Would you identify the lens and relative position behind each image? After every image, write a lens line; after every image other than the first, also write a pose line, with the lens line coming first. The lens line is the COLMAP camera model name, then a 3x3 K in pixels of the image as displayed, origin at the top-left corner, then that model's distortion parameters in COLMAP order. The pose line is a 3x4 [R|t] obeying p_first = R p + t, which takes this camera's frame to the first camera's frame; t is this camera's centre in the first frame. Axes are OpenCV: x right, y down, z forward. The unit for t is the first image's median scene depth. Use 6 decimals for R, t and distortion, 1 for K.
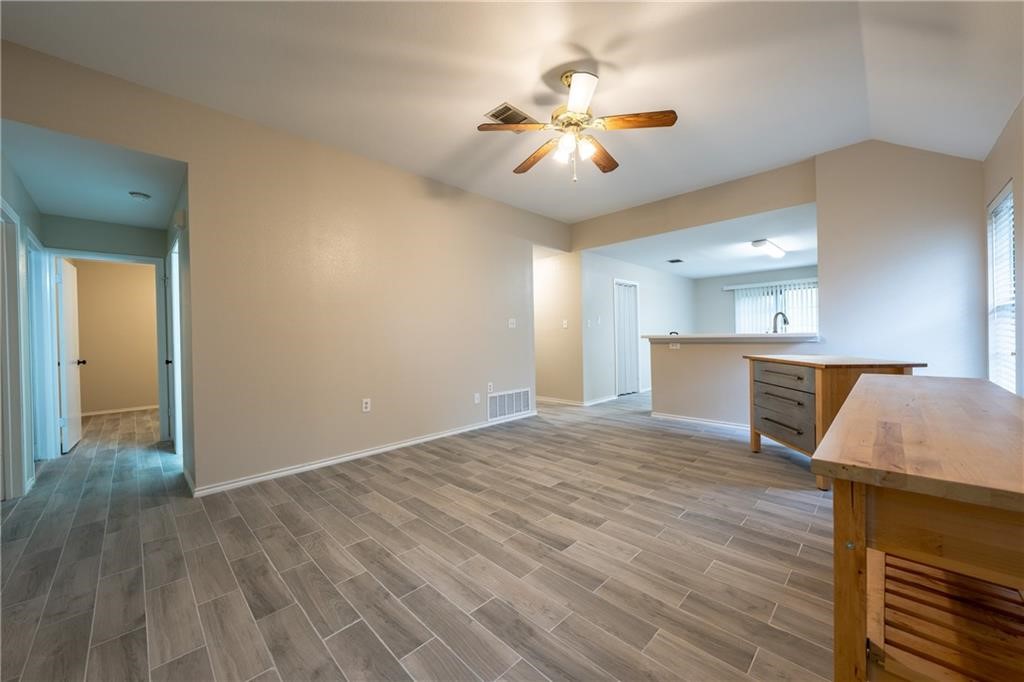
lens RADIAL K [[385.1, 0, 505.4], [0, 385.1, 336.9], [0, 0, 1]] dist [-0.000977, -0.000099]
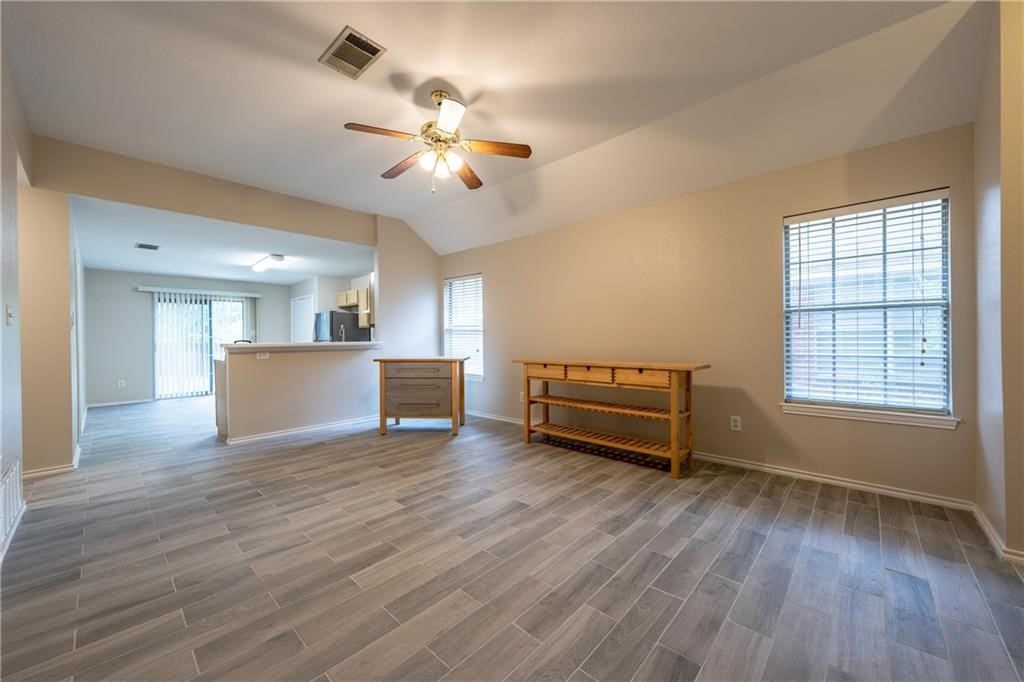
lens RADIAL K [[385.1, 0, 511.1], [0, 385.1, 340.1], [0, 0, 1]] dist [-0.000977, -0.000099]
pose [[-0.049438, 0.014513, 0.998672, -0.789162], [0.014111, 0.999805, -0.013830, 0.012500], [-0.998678, 0.013409, -0.049633, 0.770423]]
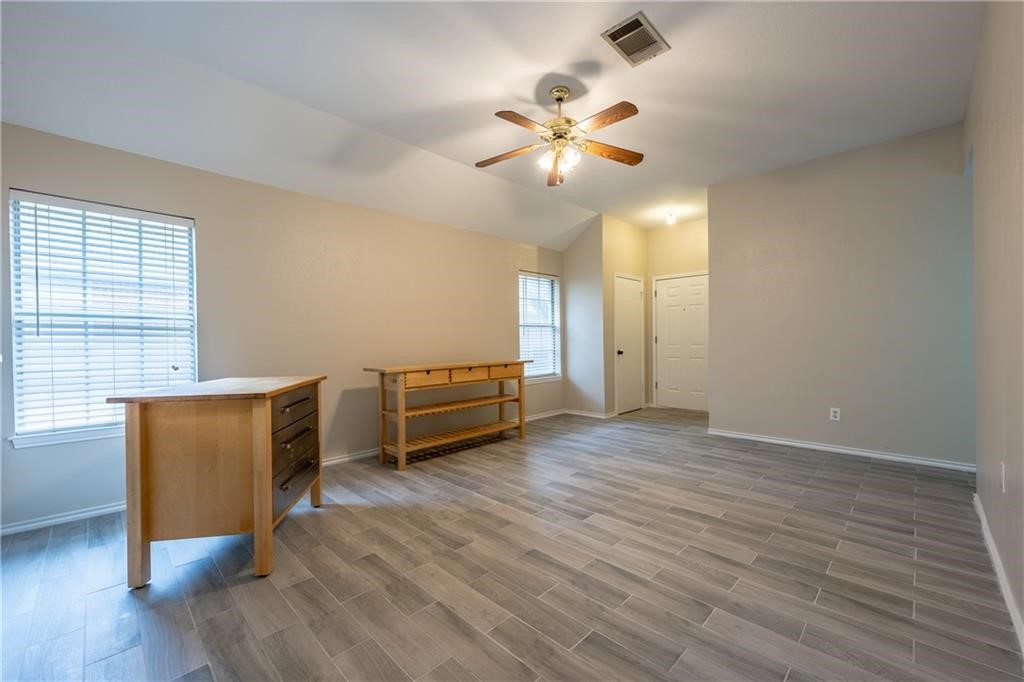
lens RADIAL K [[408.8, 0, 513.6], [0, 408.8, 341.2], [0, 0, 1]] dist [-0.004961, -0.000158]
pose [[-0.999330, 0.030491, -0.020264, 0.300908], [0.030383, 0.999522, 0.005638, -0.009769], [0.020426, 0.005019, -0.999779, 1.868998]]
